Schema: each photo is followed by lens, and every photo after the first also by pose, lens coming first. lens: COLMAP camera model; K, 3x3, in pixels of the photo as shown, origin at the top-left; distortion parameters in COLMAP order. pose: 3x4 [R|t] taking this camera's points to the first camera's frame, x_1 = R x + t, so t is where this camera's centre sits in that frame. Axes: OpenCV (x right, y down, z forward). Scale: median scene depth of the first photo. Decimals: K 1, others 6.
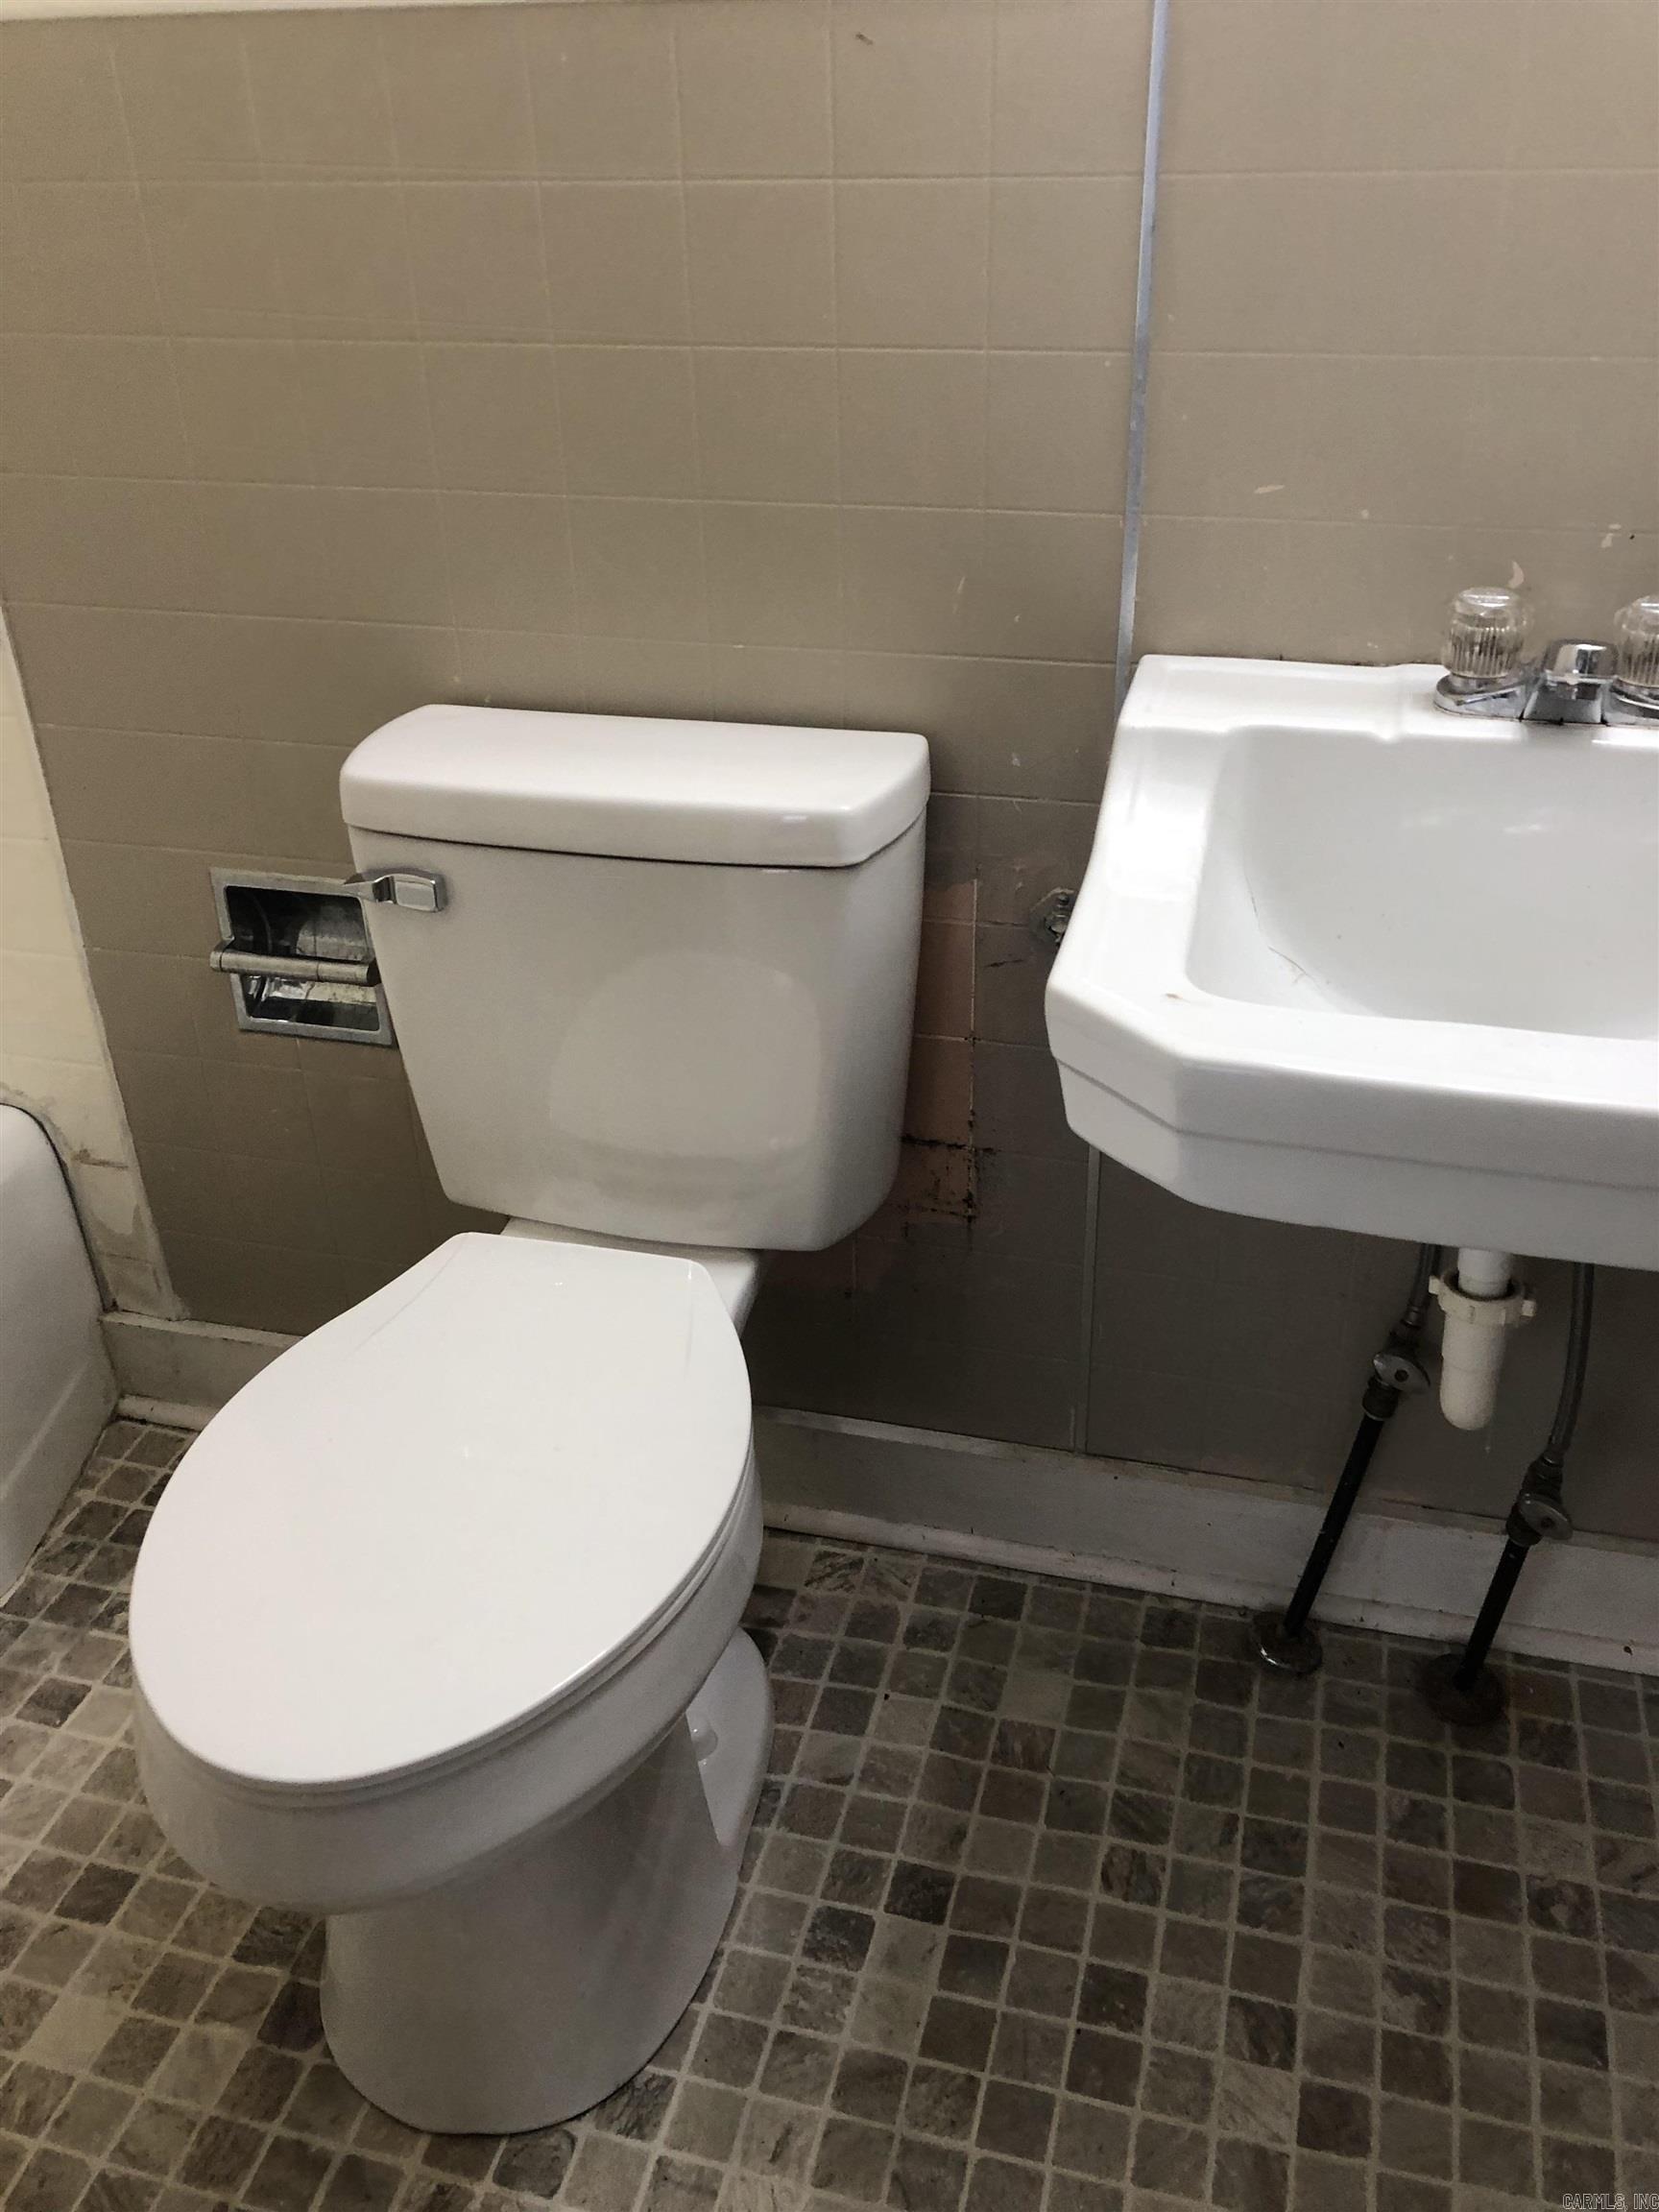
lens RADIAL K [[1788.4, 0, 796.2], [0, 1788.4, 1069.3], [0, 0, 1]] dist [0.045265, -0.049727]
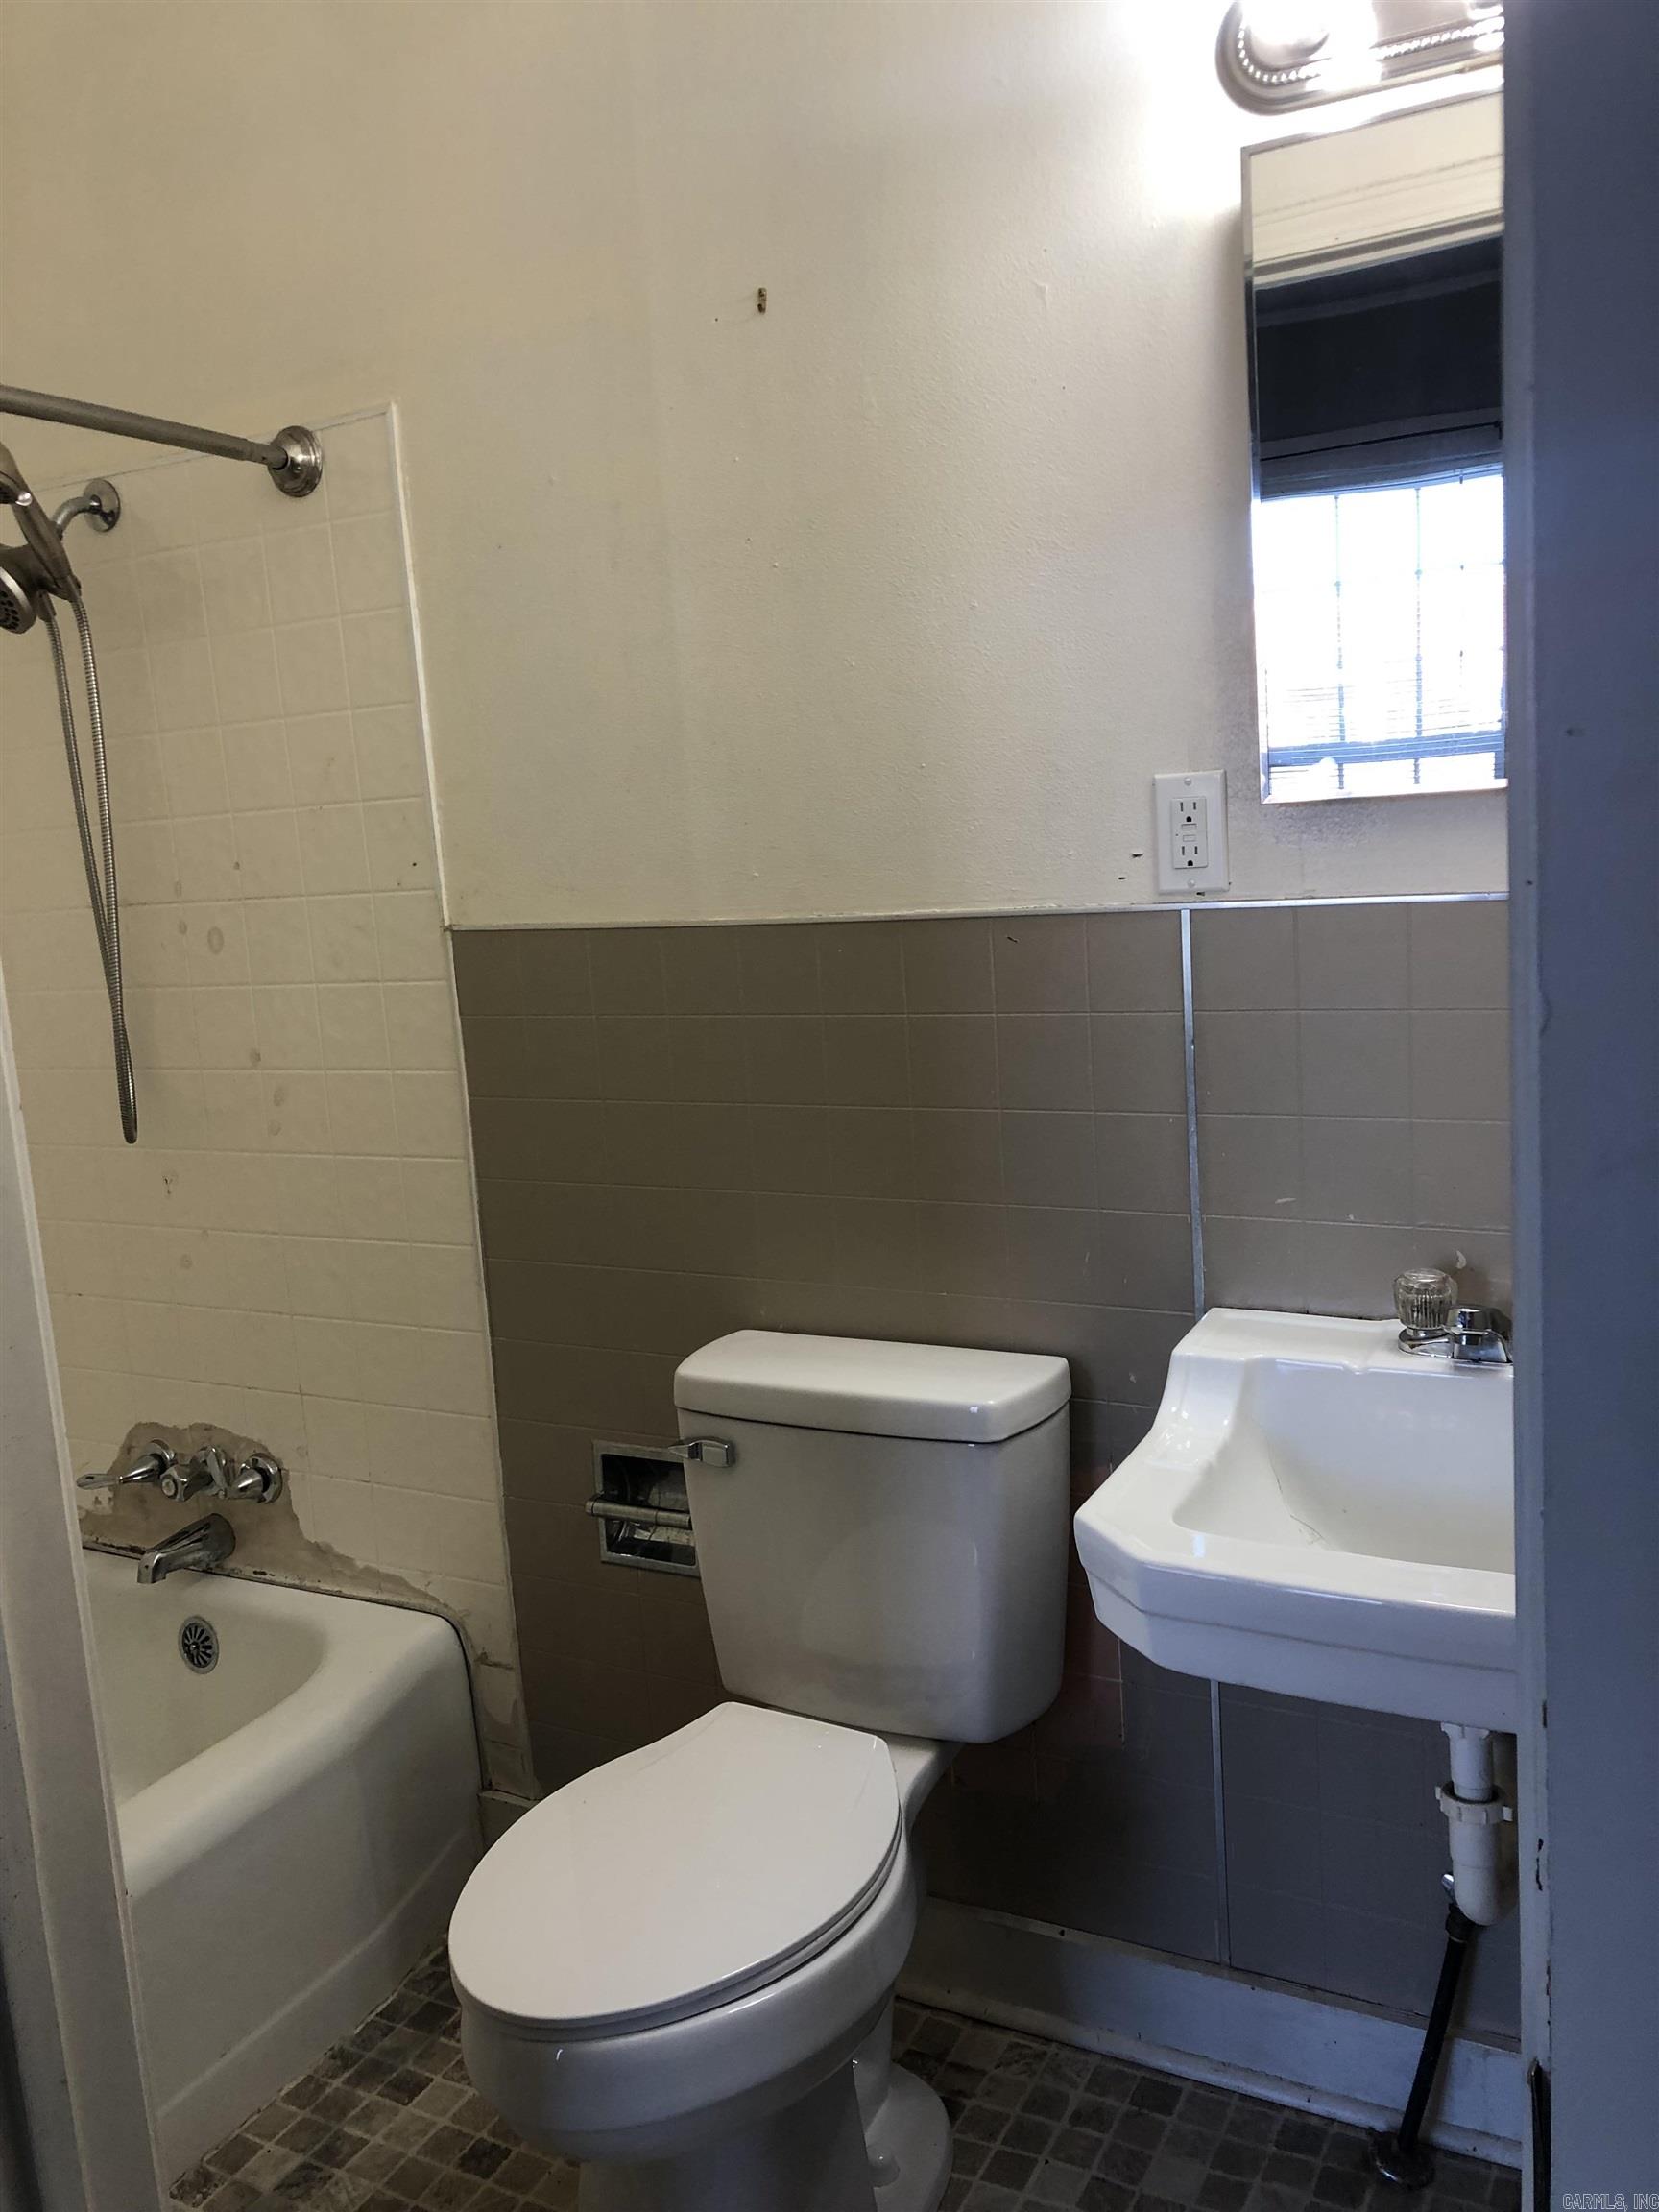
lens RADIAL K [[1788.4, 0, 796.2], [0, 1788.4, 1069.3], [0, 0, 1]] dist [0.045265, -0.049727]
pose [[0.972527, -0.007020, -0.232684, 0.170411], [-0.074008, 0.938364, -0.337632, 0.083951], [0.220712, 0.345577, 0.912065, -0.377691]]
